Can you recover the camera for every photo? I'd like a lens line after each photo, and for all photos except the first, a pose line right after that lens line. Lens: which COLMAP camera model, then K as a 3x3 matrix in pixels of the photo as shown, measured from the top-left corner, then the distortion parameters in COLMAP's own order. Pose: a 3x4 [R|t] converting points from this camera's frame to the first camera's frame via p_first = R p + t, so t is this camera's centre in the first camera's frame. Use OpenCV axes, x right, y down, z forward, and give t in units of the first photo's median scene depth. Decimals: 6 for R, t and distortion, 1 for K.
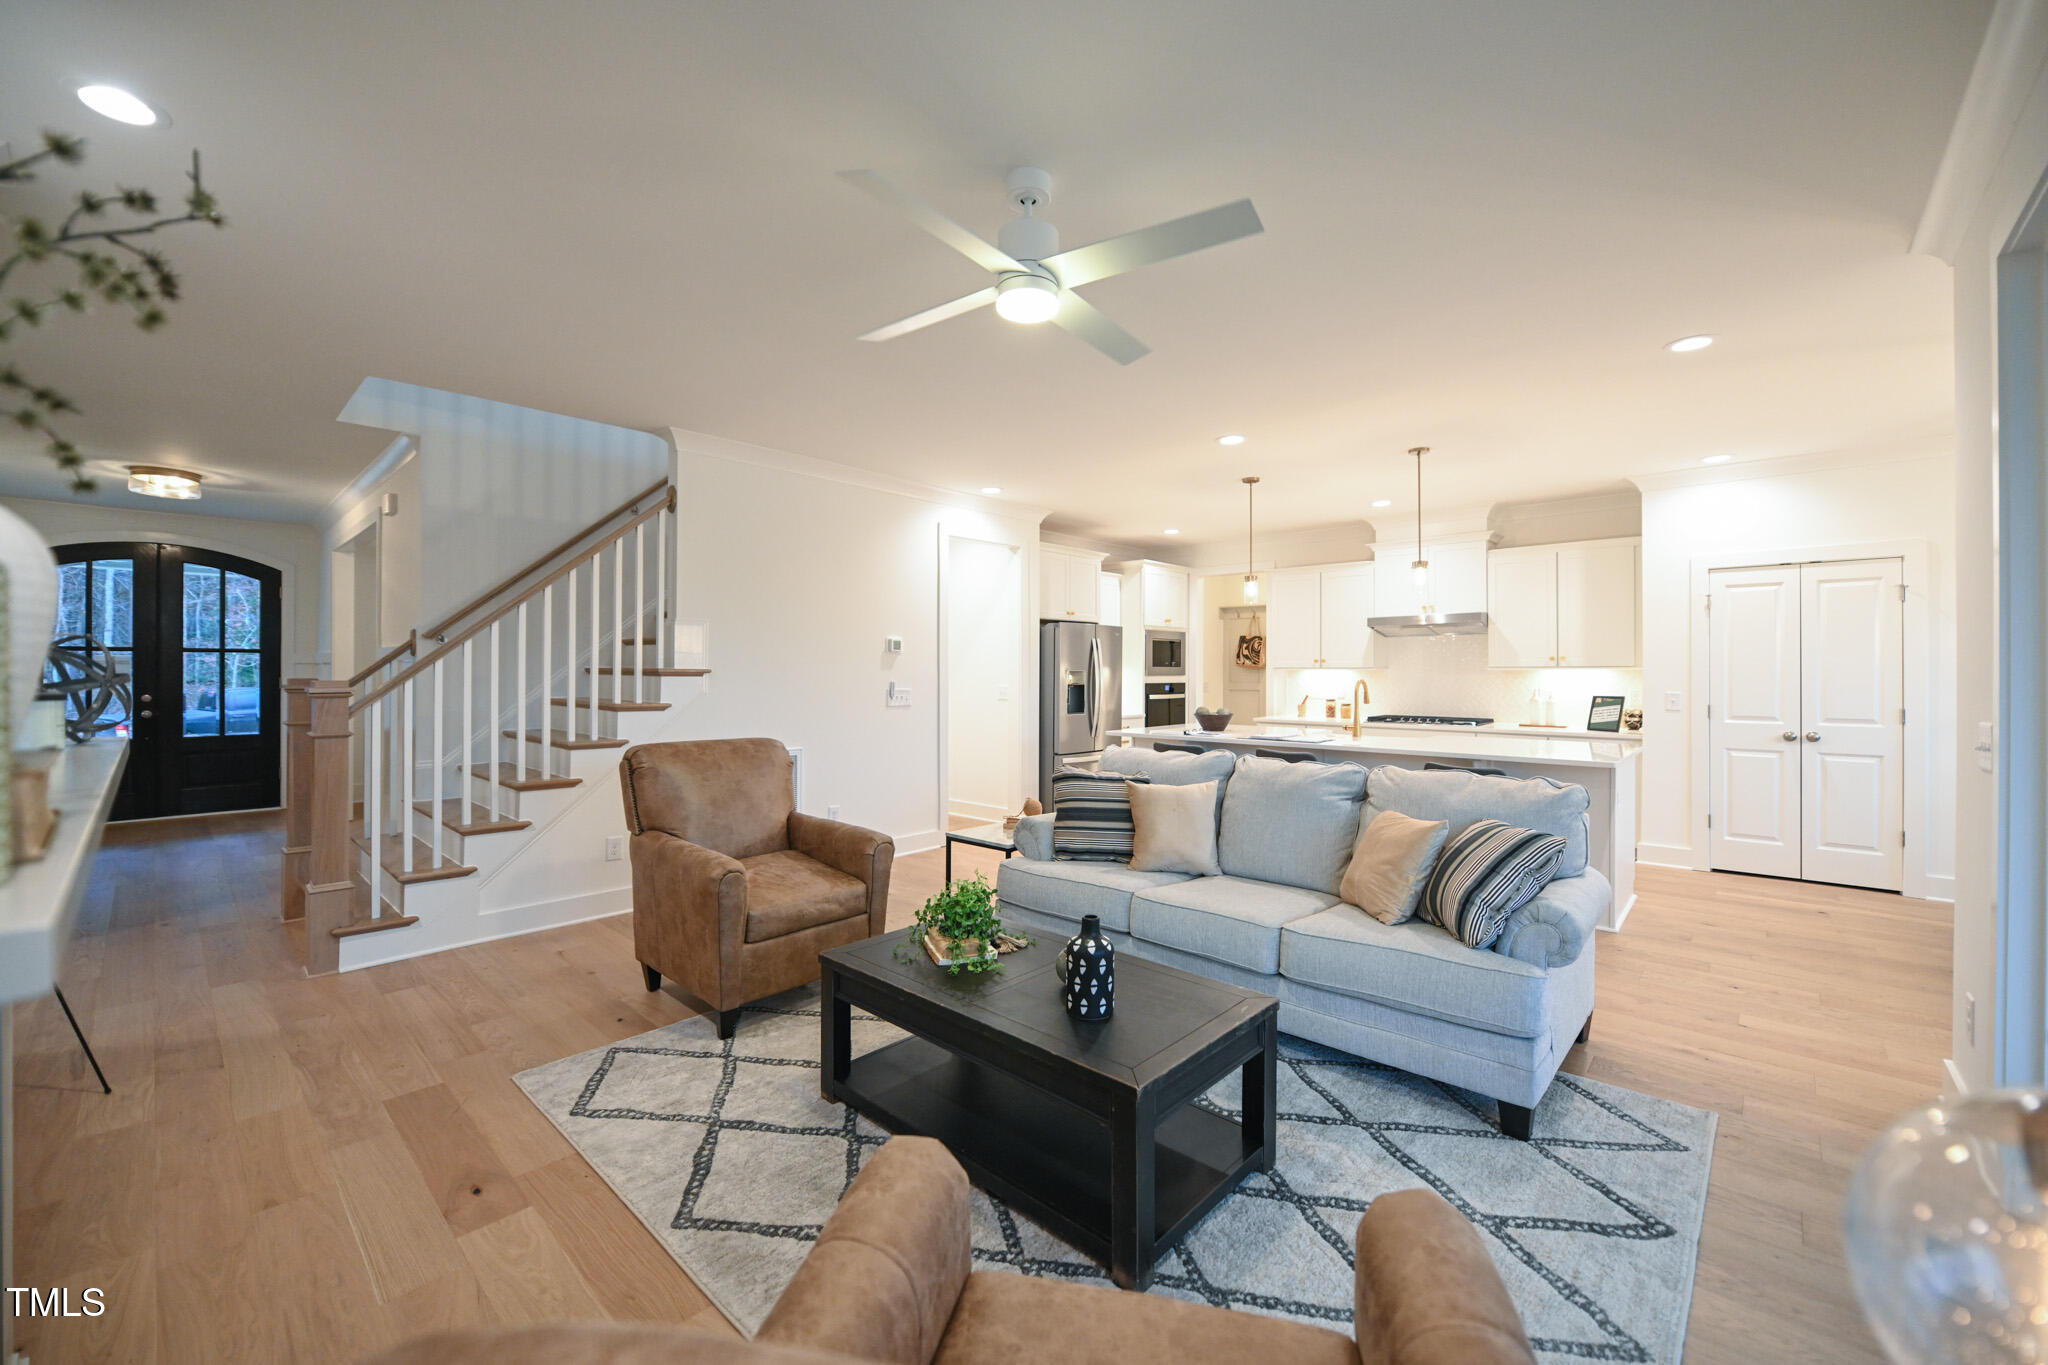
lens RADIAL K [[812.1, 0, 1018.8], [0, 812.1, 669.2], [0, 0, 1]] dist [-0.008346, -0.001079]
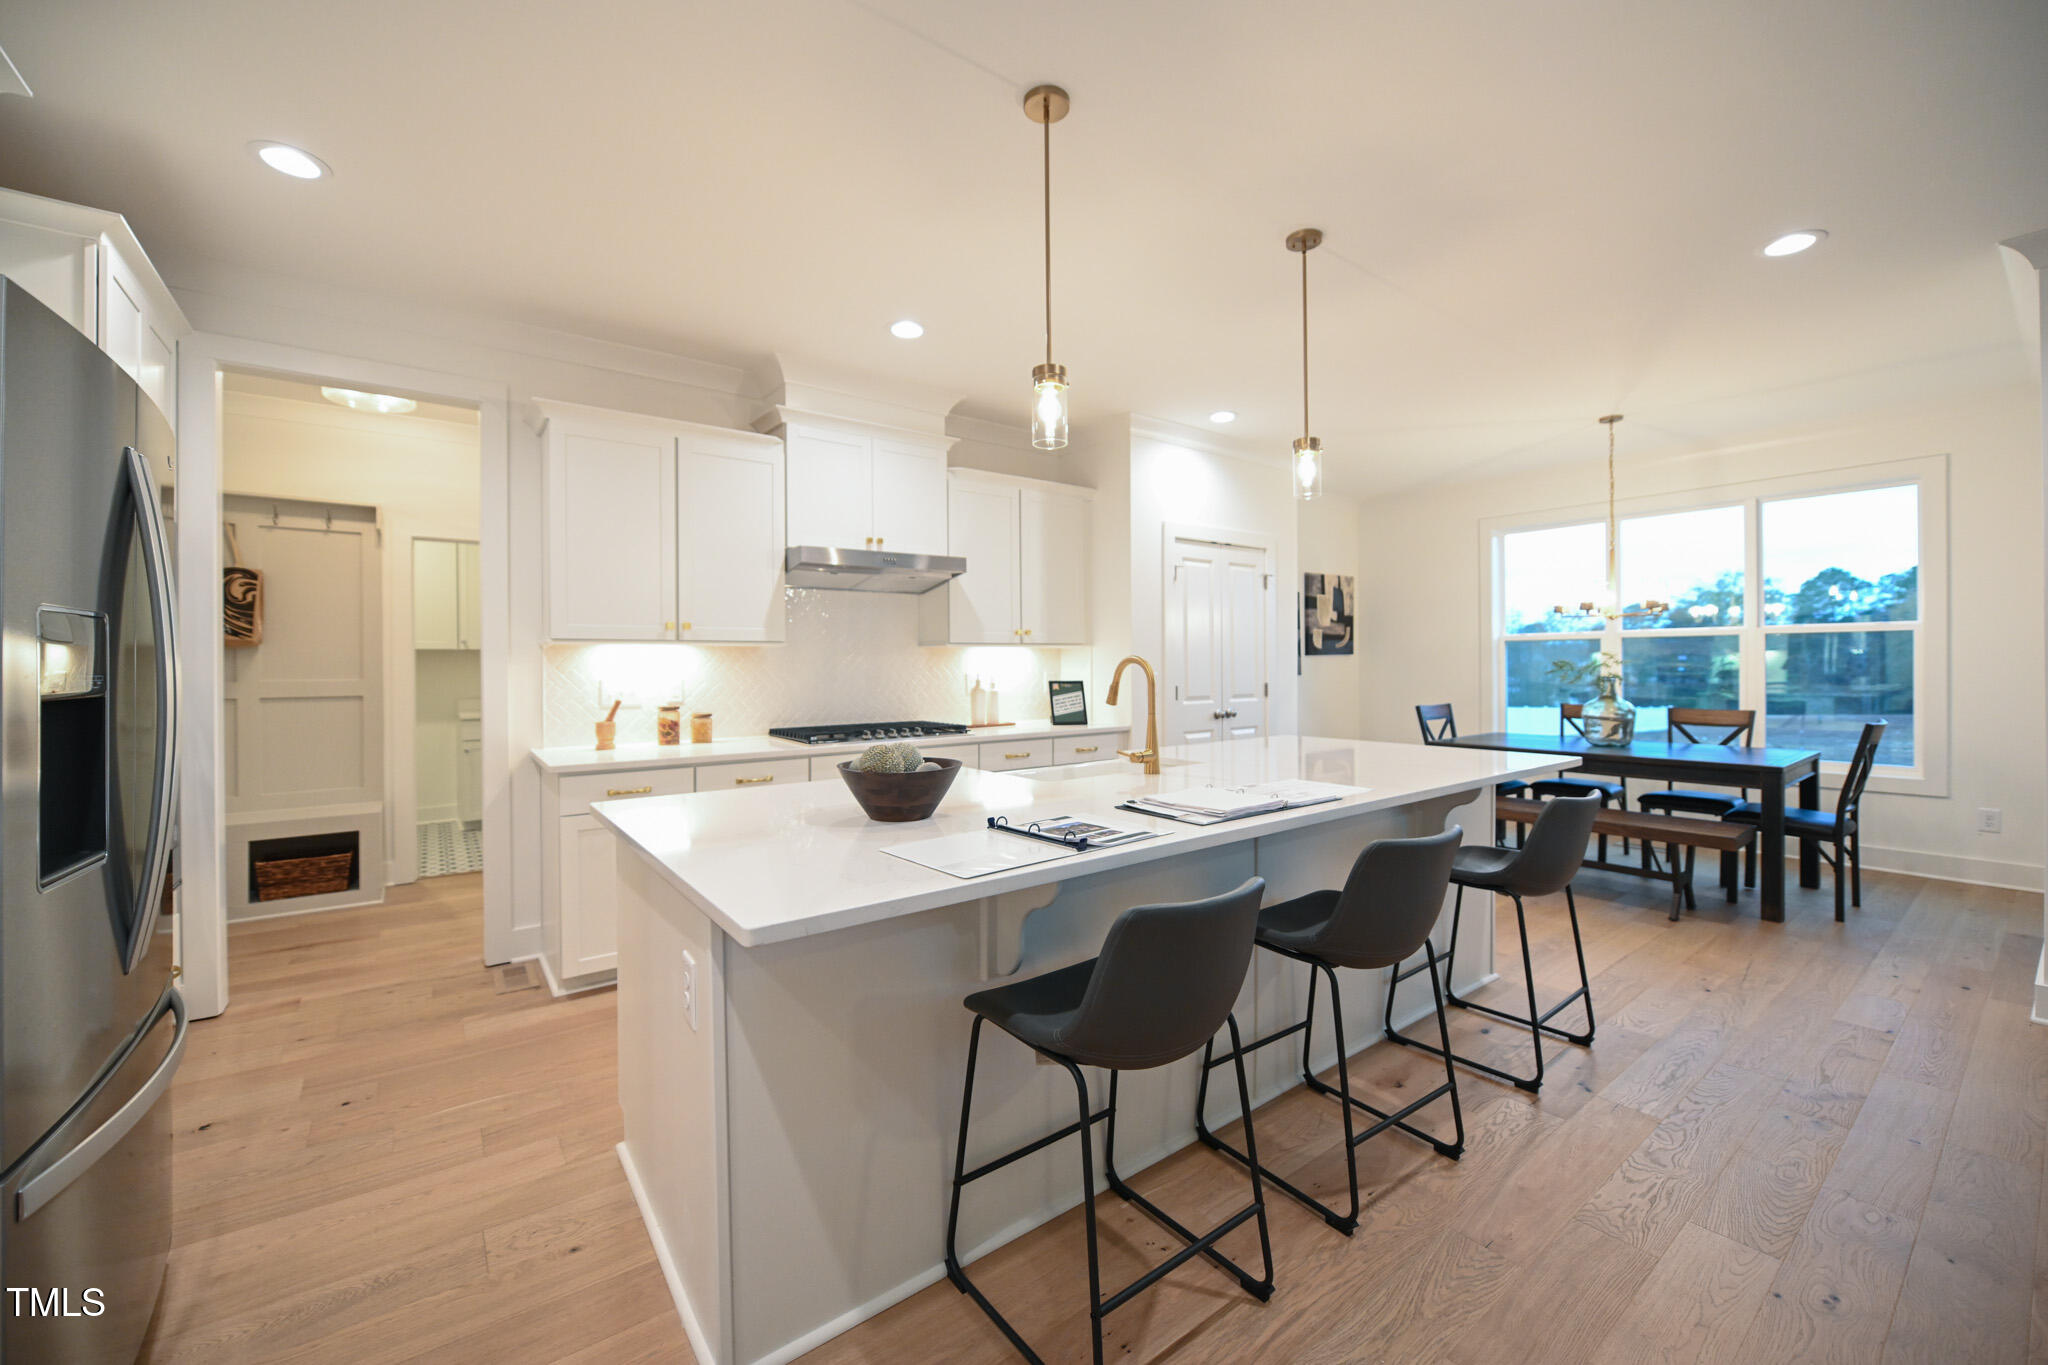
lens RADIAL K [[812.1, 0, 1022.7], [0, 812.1, 665.6], [0, 0, 1]] dist [-0.008346, -0.001079]
pose [[0.174698, -0.004322, 0.984613, -0.068935], [0.004418, 0.999984, 0.003606, 0.014527], [-0.984612, 0.003720, 0.174714, 0.864356]]
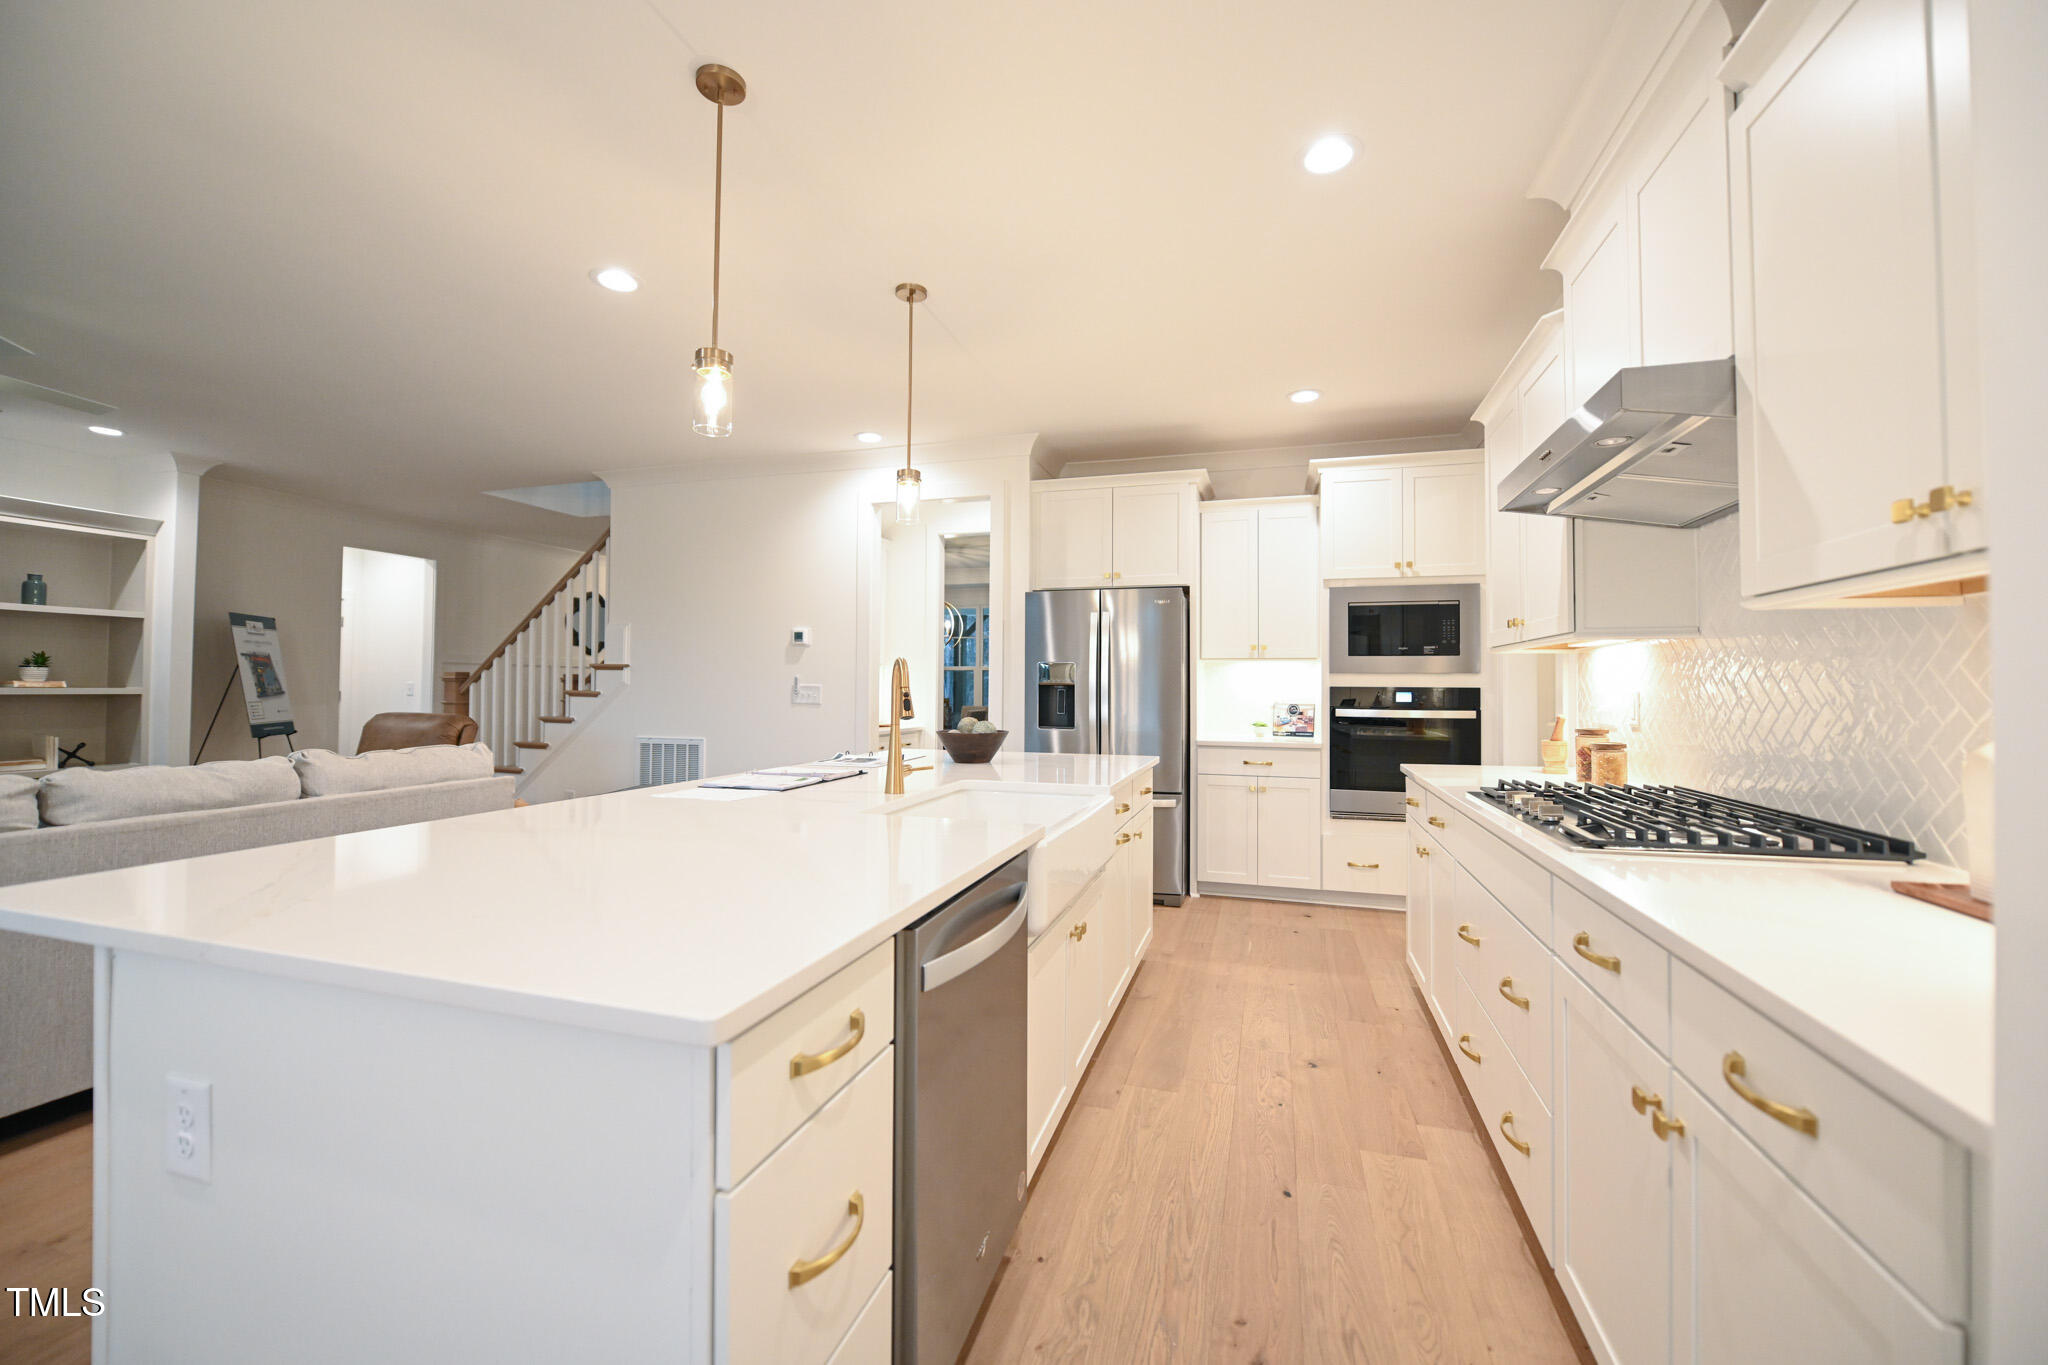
lens RADIAL K [[812.1, 0, 1027.7], [0, 812.1, 669.3], [0, 0, 1]] dist [-0.008346, -0.001079]
pose [[0.437091, -0.018141, -0.899234, 0.726845], [-0.003758, 0.999751, -0.021996, 0.023989], [0.899409, 0.012994, 0.436914, 0.769186]]
